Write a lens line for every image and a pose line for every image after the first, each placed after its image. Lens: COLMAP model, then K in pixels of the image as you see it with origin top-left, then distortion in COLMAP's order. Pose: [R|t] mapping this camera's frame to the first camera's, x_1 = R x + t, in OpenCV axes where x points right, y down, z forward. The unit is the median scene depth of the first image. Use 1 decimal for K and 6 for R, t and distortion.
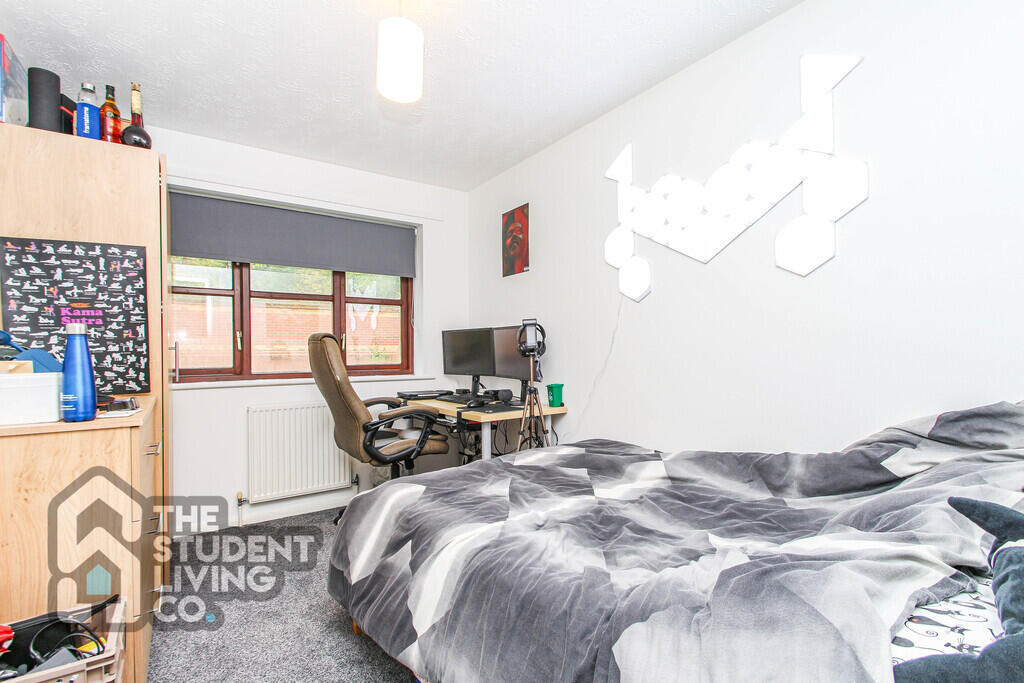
lens RADIAL K [[473.8, 0, 513.3], [0, 473.8, 348.5], [0, 0, 1]] dist [0.000372, 0.000037]
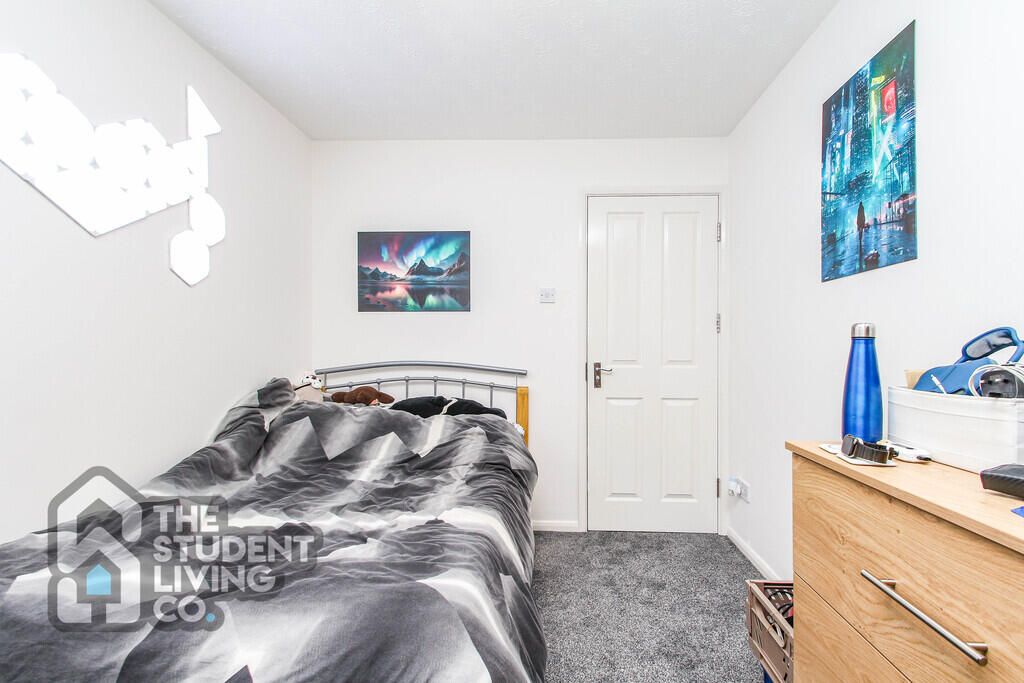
lens RADIAL K [[473.8, 0, 513.3], [0, 473.8, 348.5], [0, 0, 1]] dist [0.000372, 0.000037]
pose [[-0.766538, 0.004915, 0.642180, -0.635015], [0.006287, 0.999980, -0.000148, -0.003125], [-0.642168, 0.003924, -0.766554, 1.308239]]
